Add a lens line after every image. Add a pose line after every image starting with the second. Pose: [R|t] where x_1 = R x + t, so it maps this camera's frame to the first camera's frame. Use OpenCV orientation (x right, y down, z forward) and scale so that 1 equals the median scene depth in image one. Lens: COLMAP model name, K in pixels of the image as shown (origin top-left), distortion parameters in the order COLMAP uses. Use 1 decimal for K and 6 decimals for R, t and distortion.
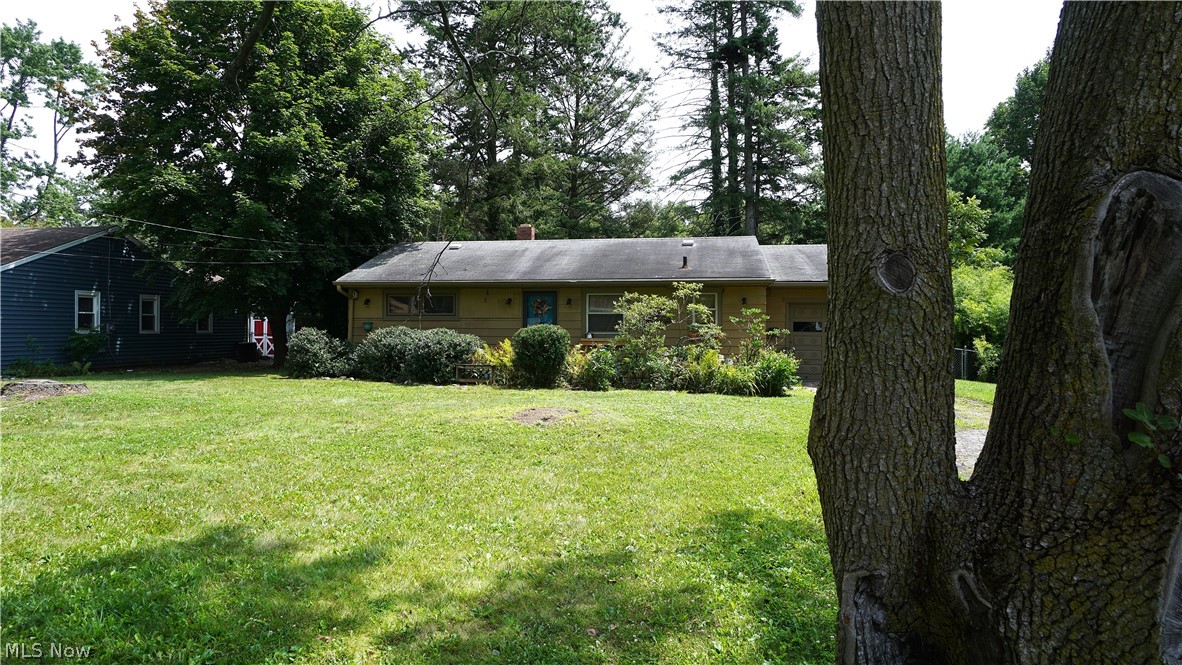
lens RADIAL K [[697.8, 0, 591.0], [0, 697.8, 332.5], [0, 0, 1]] dist [-0.018091, 0.022136]
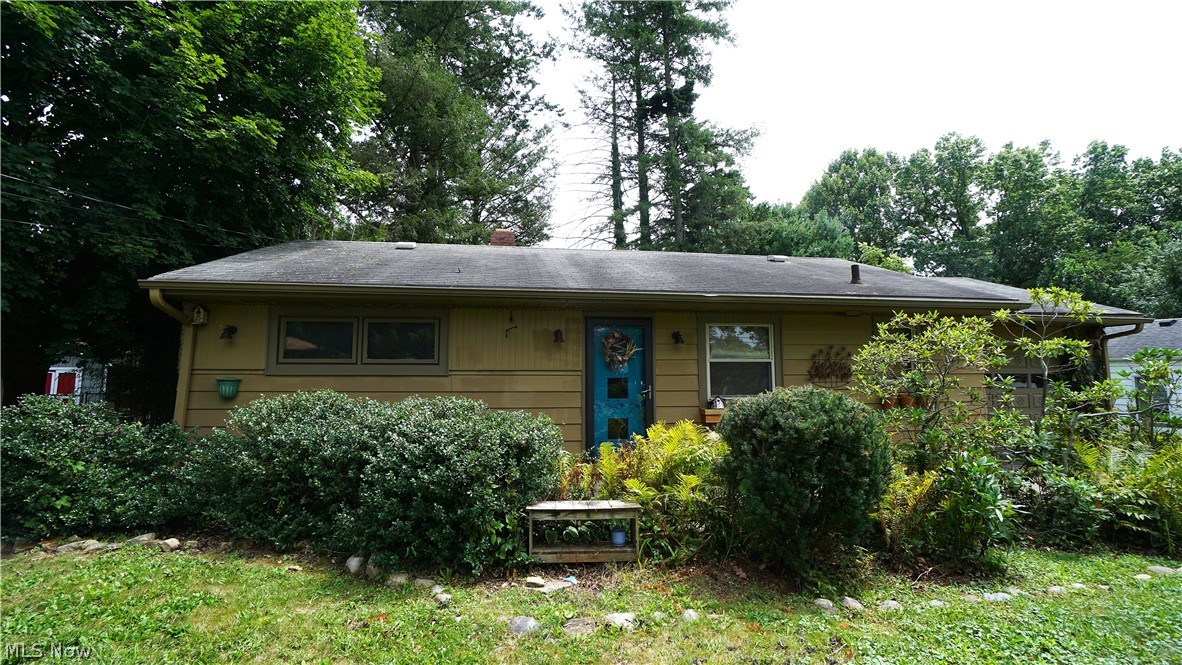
lens RADIAL K [[521.6, 0, 571.1], [0, 521.6, 327.1], [0, 0, 1]] dist [-0.018675, 0.000040]
pose [[0.960350, 0.023613, 0.277796, -0.258696], [0.005297, 0.994681, -0.102862, -0.015688], [-0.278747, 0.100256, 0.955117, 0.790848]]
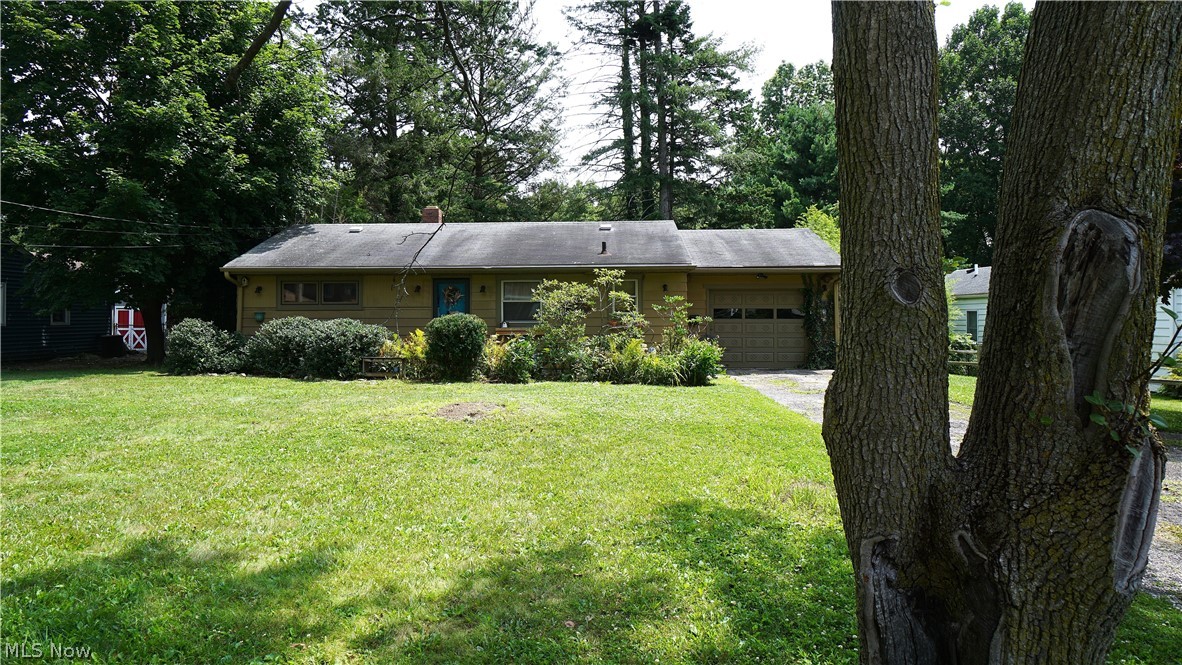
lens RADIAL K [[745.5, 0, 579.8], [0, 745.5, 306.6], [0, 0, 1]] dist [-0.006097, 0.001190]
pose [[0.992951, -0.005998, 0.118373, -0.025163], [0.008025, 0.999829, -0.016656, -0.003141], [-0.118253, 0.017488, 0.992829, -0.019928]]
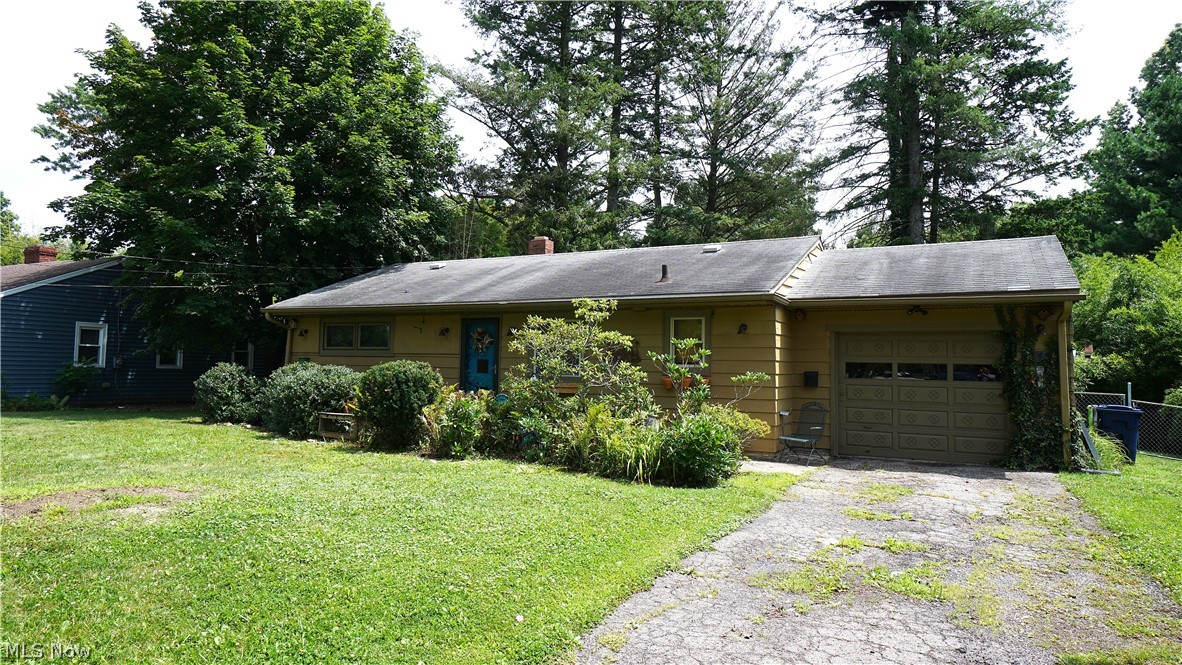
lens RADIAL K [[750.8, 0, 587.6], [0, 750.8, 330.0], [0, 0, 1]] dist [0.003775, 0.002074]
pose [[0.941249, -0.003721, -0.337694, 0.376915], [-0.016411, 0.998254, -0.056741, -0.002695], [0.337315, 0.058949, 0.939544, 0.346631]]
